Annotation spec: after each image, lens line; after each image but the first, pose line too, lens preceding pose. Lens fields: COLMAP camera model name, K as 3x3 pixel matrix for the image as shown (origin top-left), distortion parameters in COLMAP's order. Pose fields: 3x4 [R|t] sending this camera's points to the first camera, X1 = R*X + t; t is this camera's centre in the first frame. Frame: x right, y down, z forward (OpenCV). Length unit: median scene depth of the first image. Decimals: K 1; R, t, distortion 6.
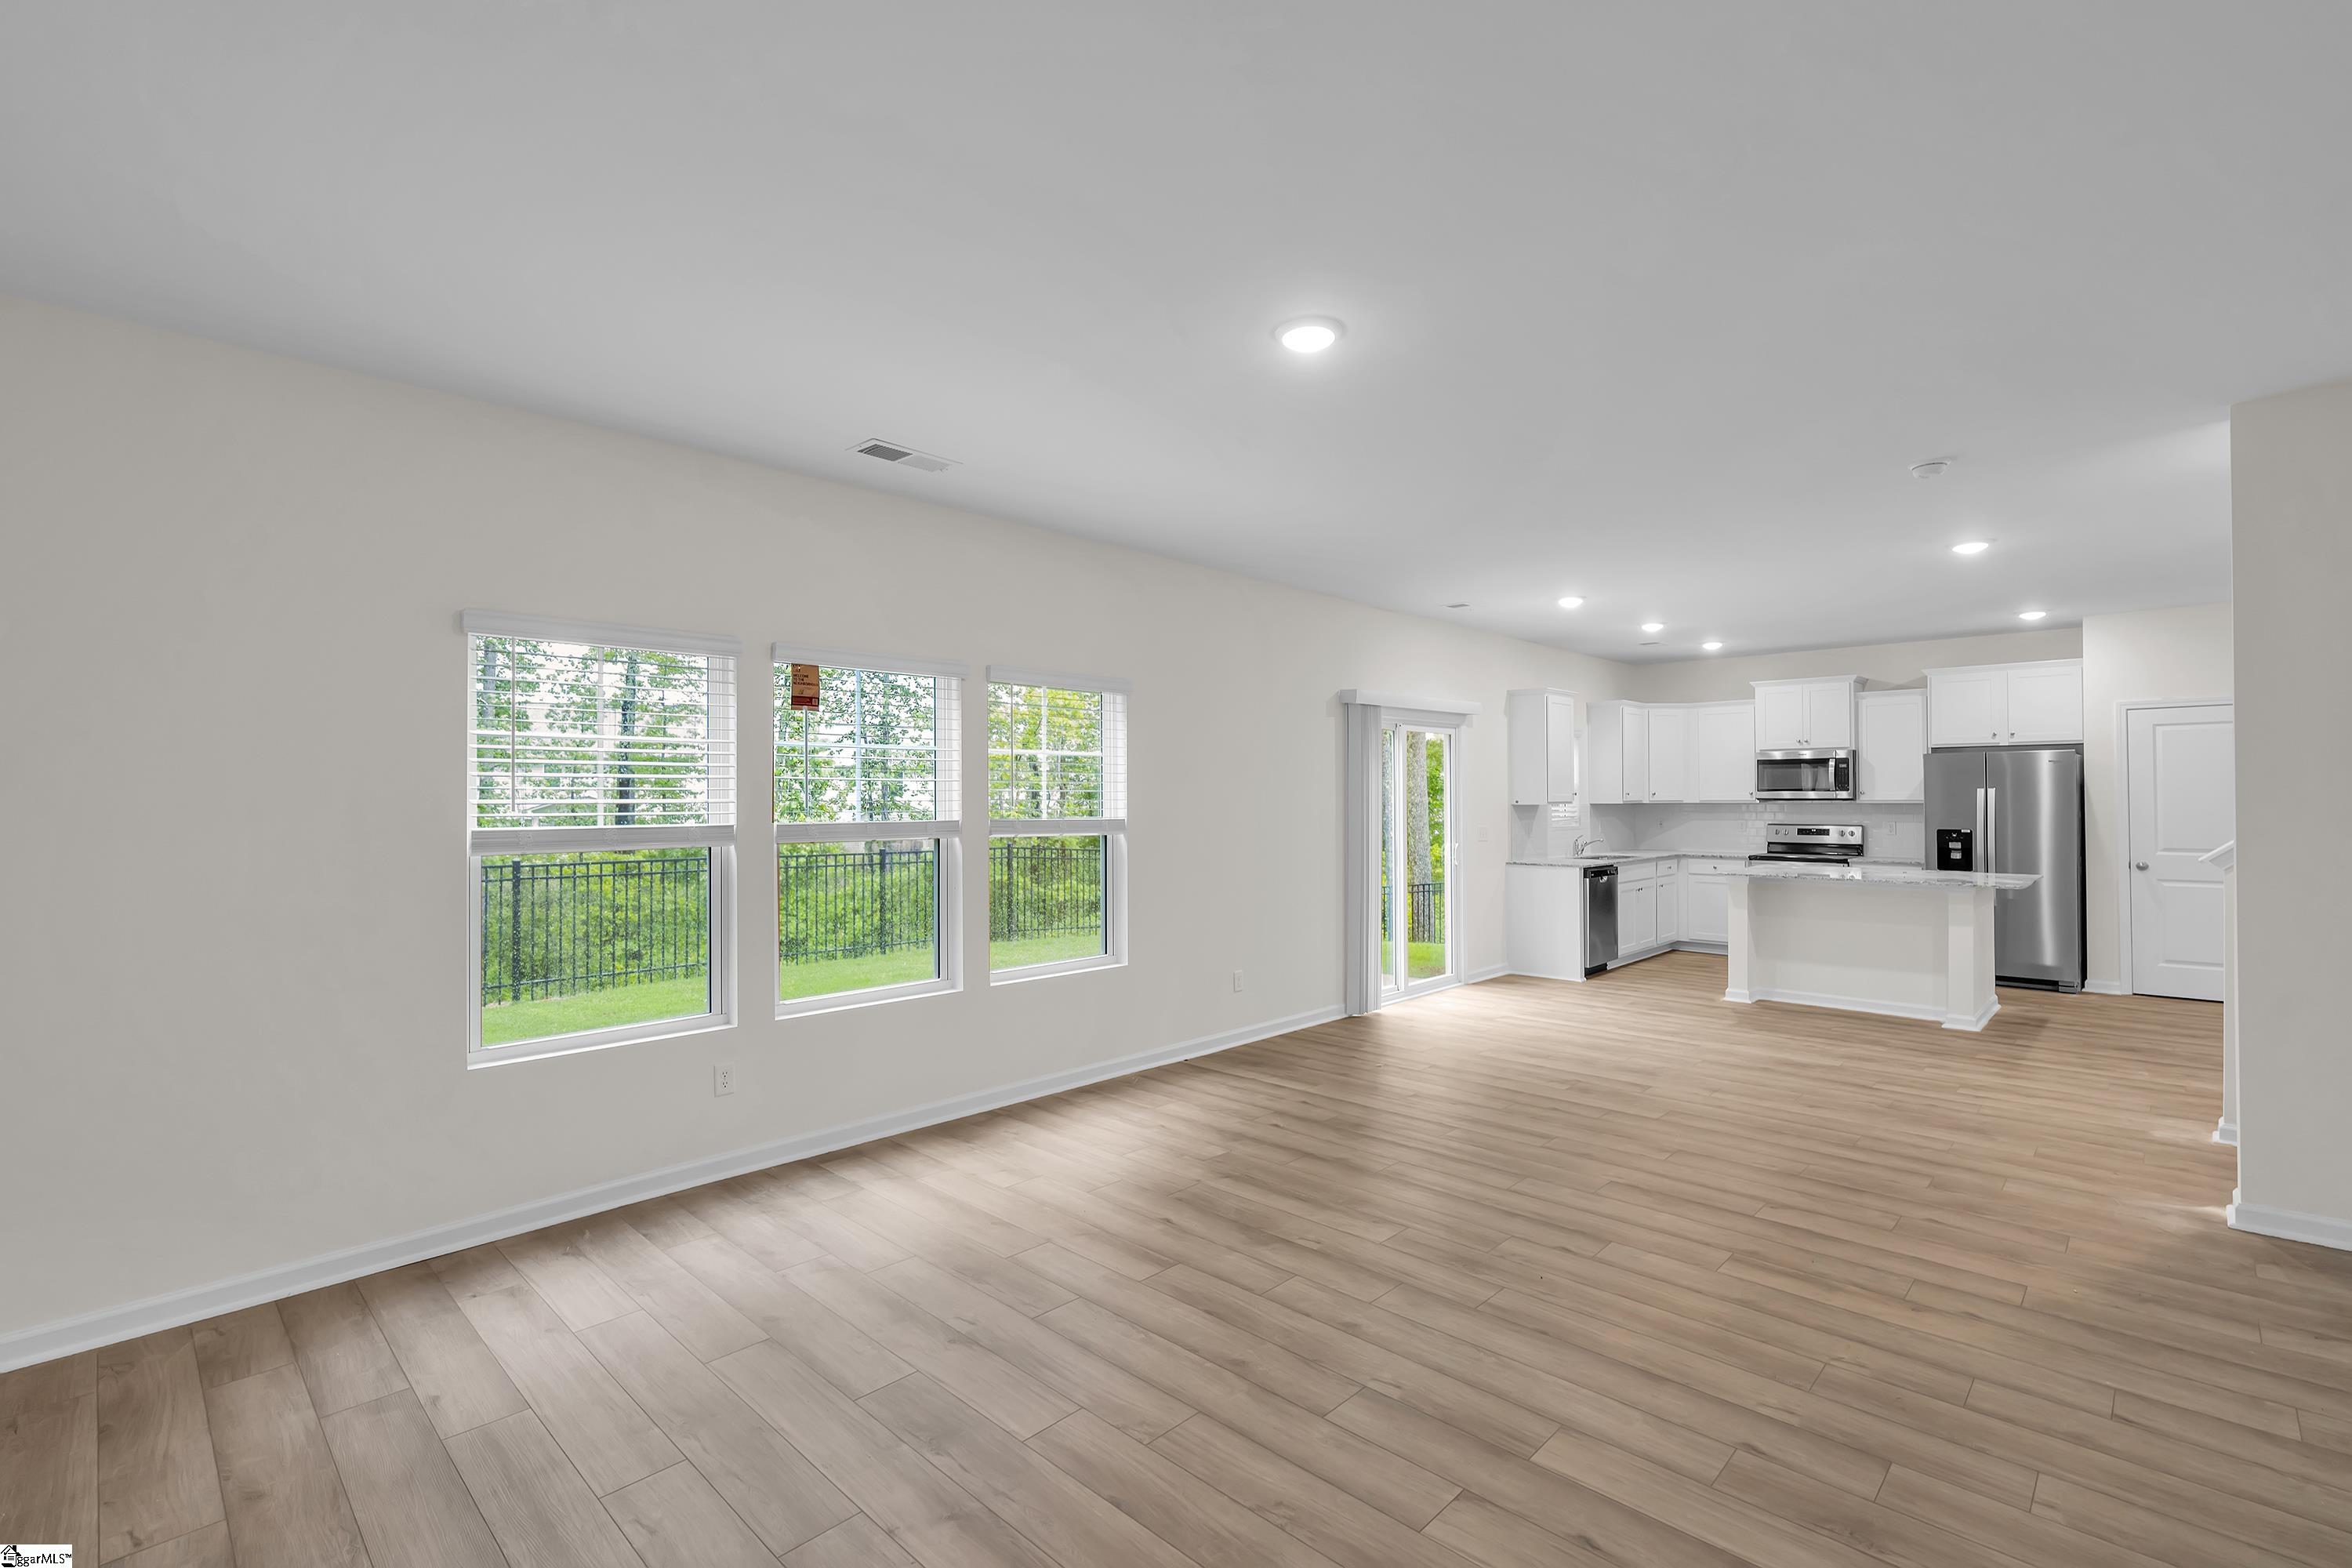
lens RADIAL K [[1047.6, 0, 1178.4], [0, 1047.6, 786.9], [0, 0, 1]] dist [-0.002291, 0.000167]
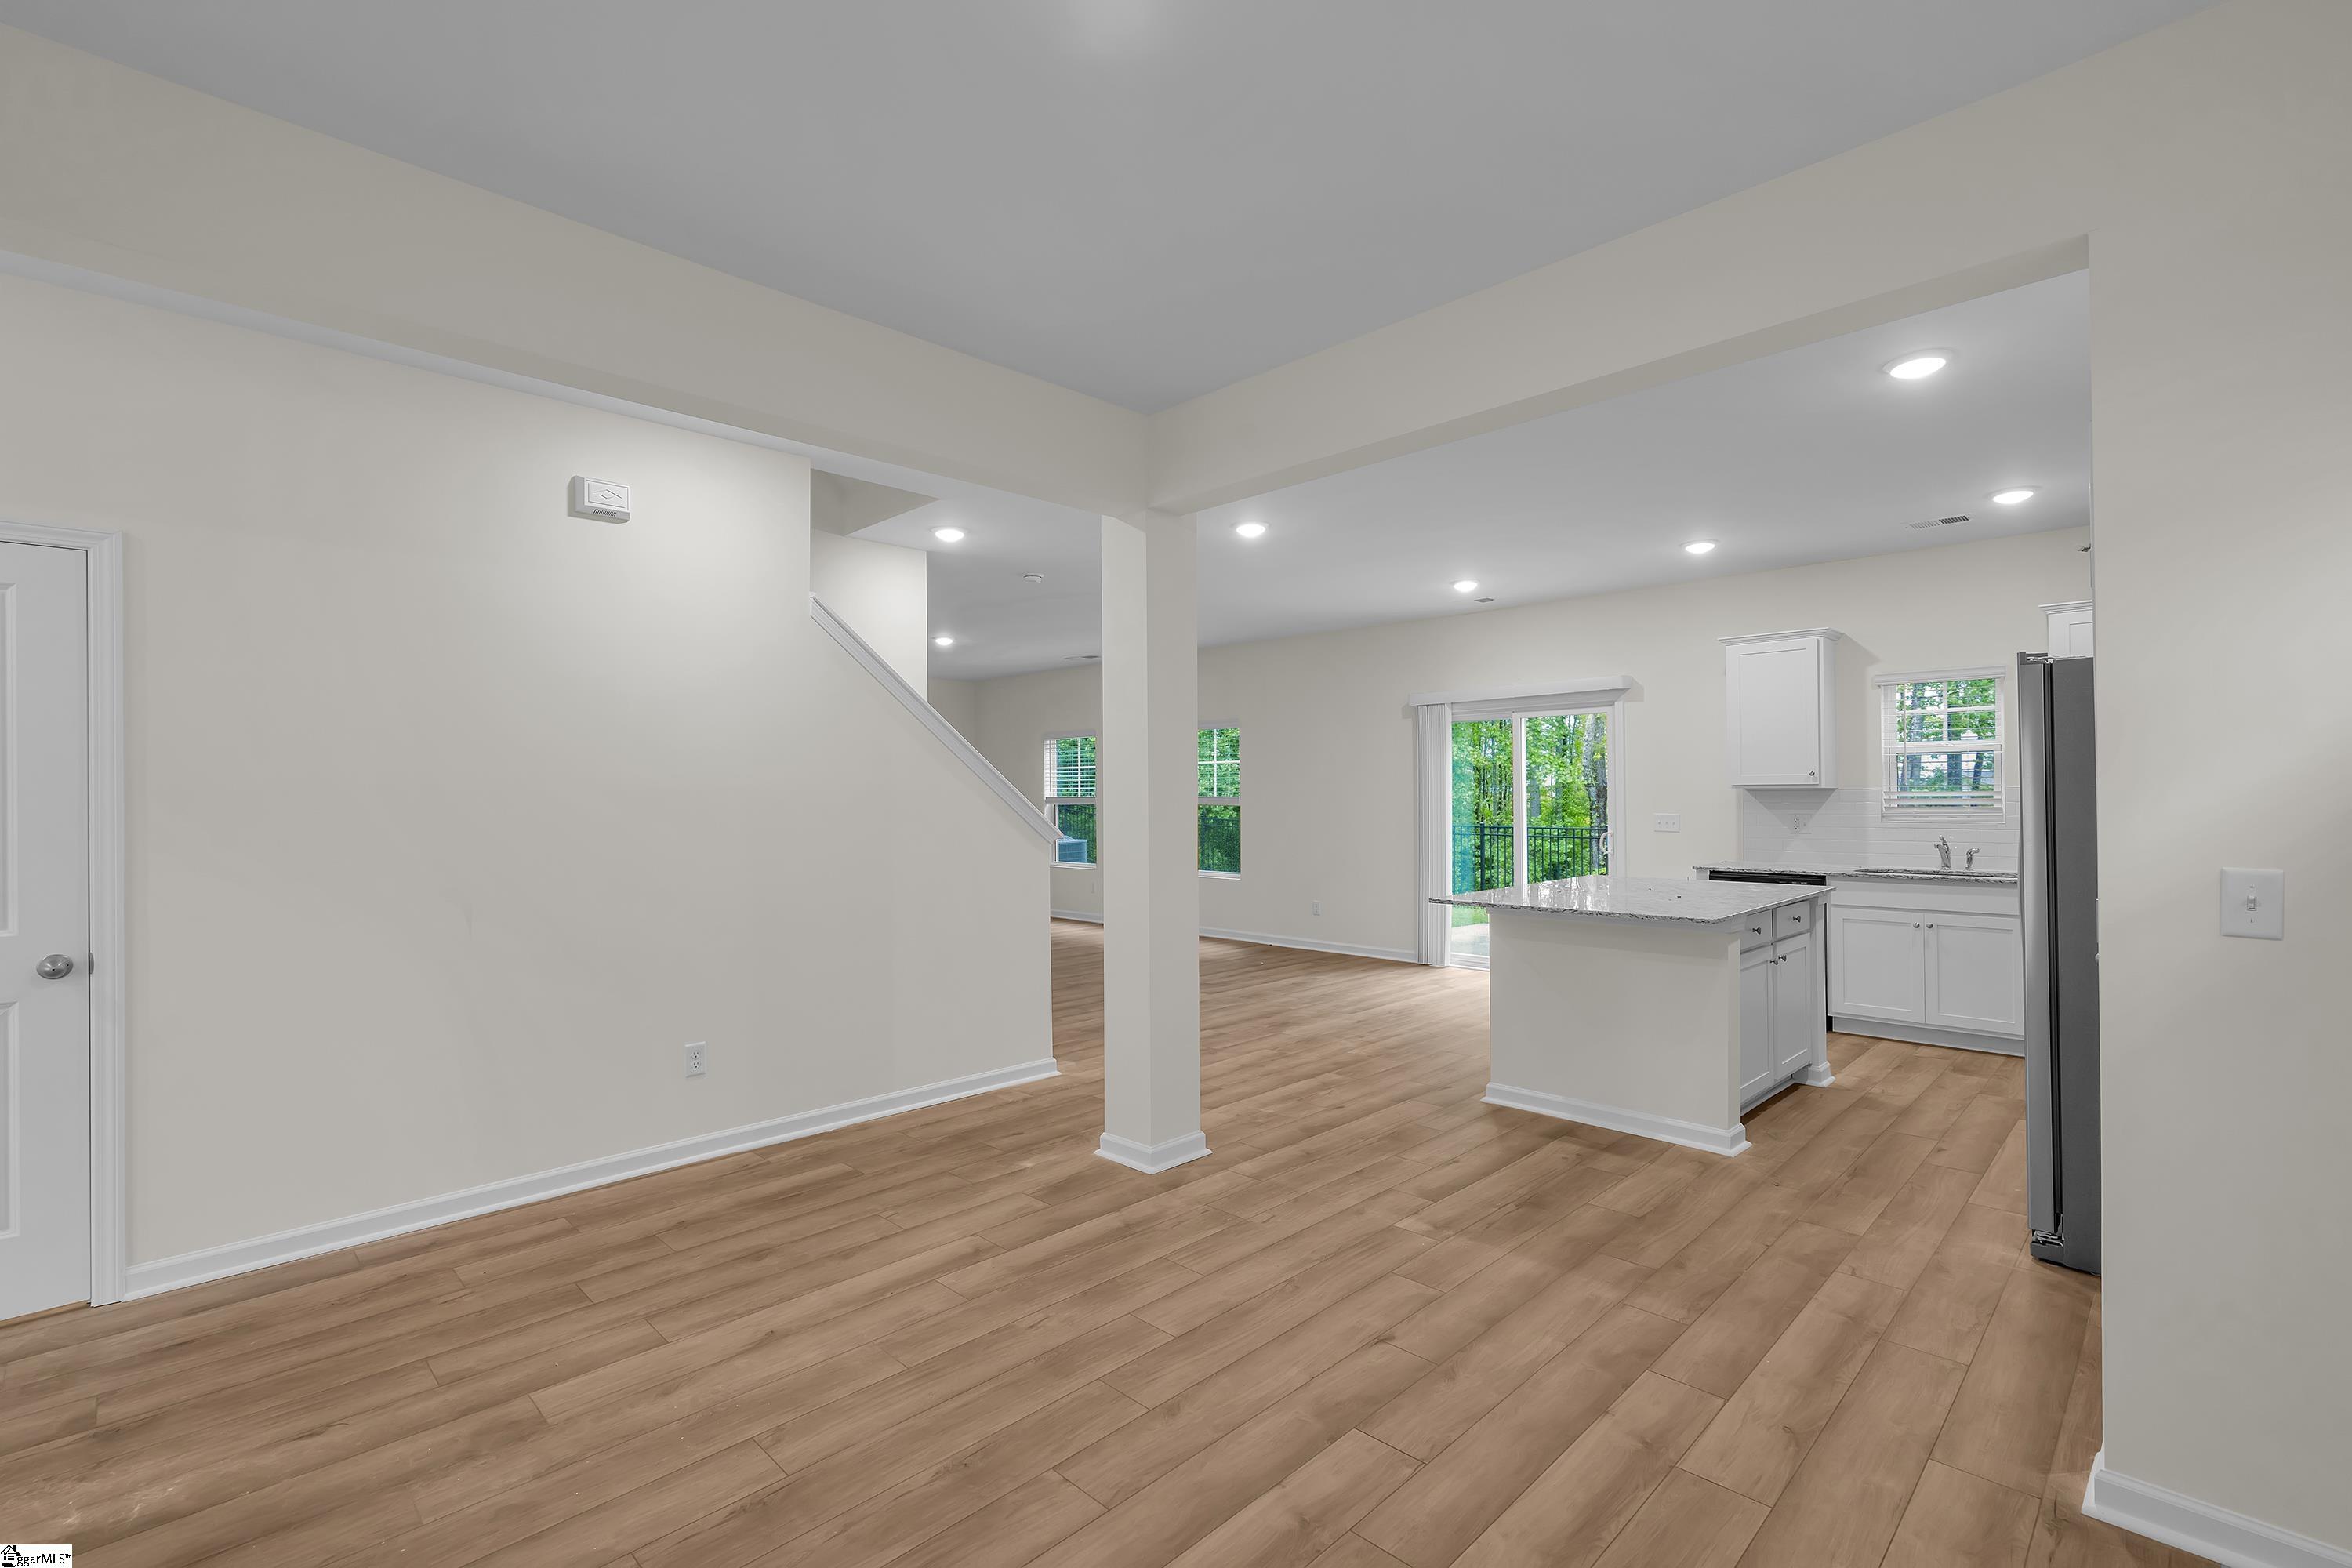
lens RADIAL K [[1047.6, 0, 1178.4], [0, 1047.6, 786.9], [0, 0, 1]] dist [-0.002291, 0.000167]
pose [[-0.017694, -0.004009, -0.999835, 1.246715], [0.017101, 0.999844, -0.004311, 0.013030], [0.999697, -0.017175, -0.017622, 0.672687]]
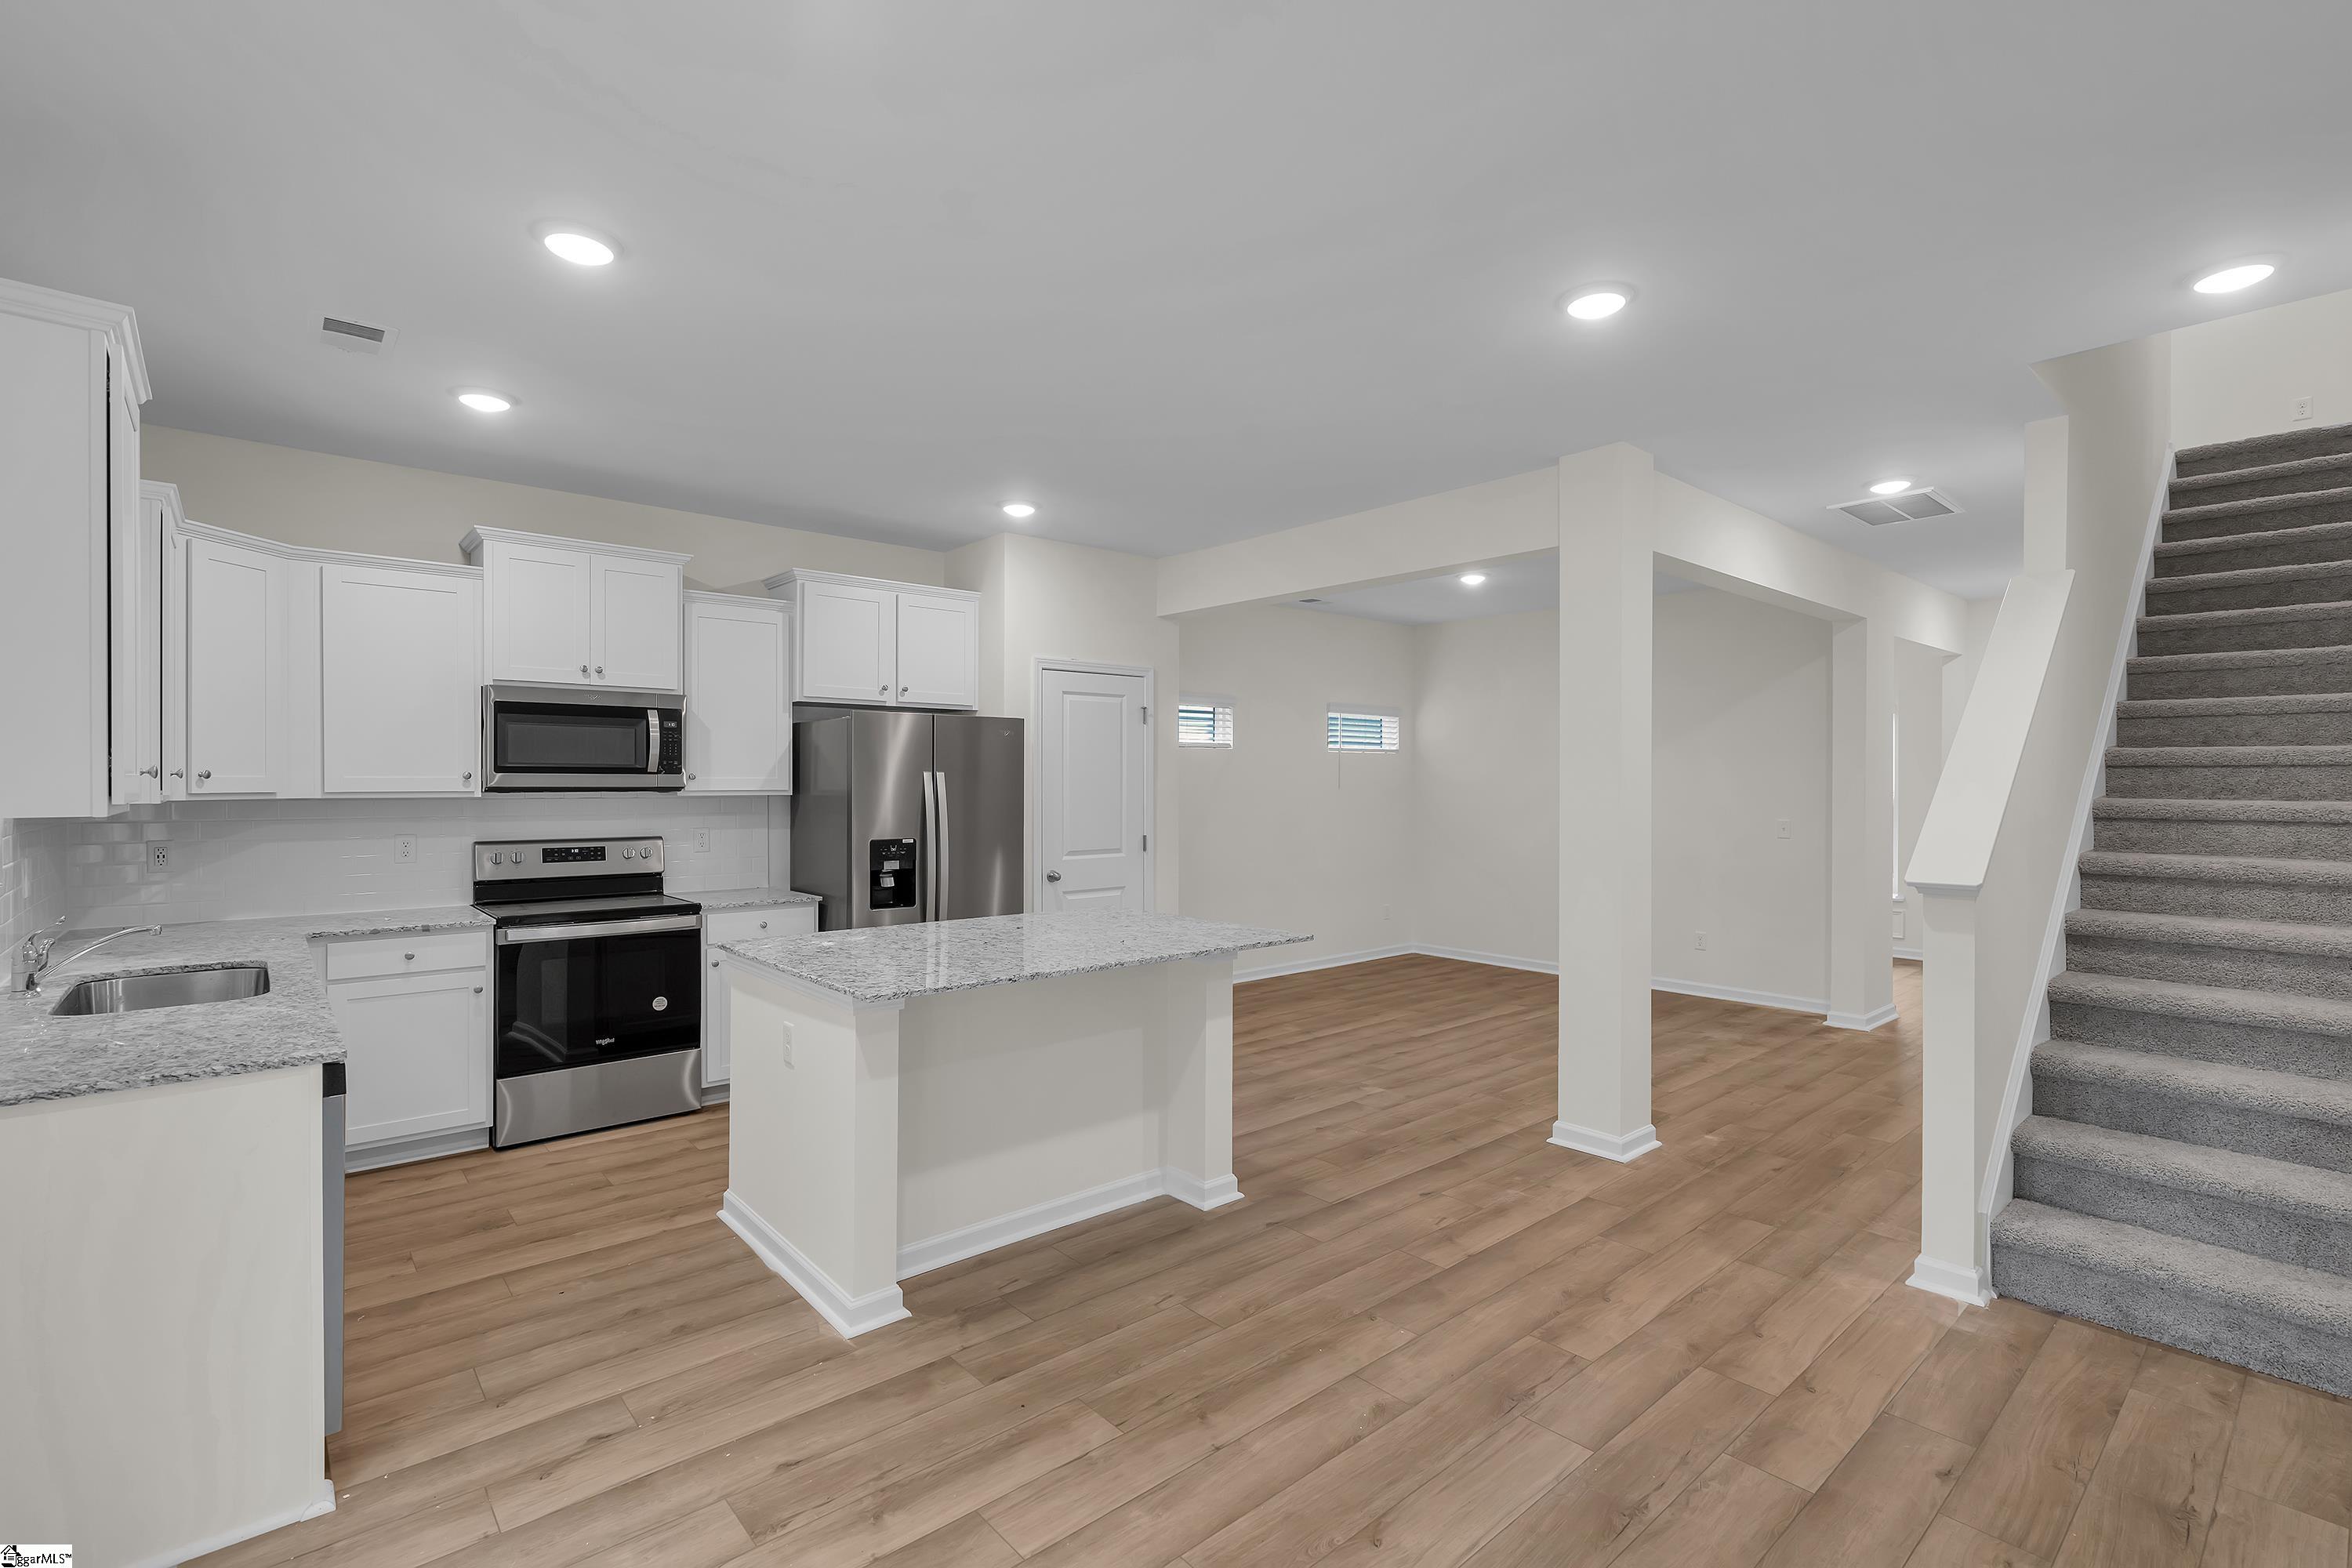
lens RADIAL K [[1064.5, 0, 1176.0], [0, 1064.5, 784.0], [0, 0, 1]] dist [-0.003161, 0.000599]
pose [[0.085493, 0.001412, 0.996338, 0.152505], [-0.011993, 0.999928, -0.000388, 0.007539], [-0.996267, -0.011916, 0.085503, 0.825404]]
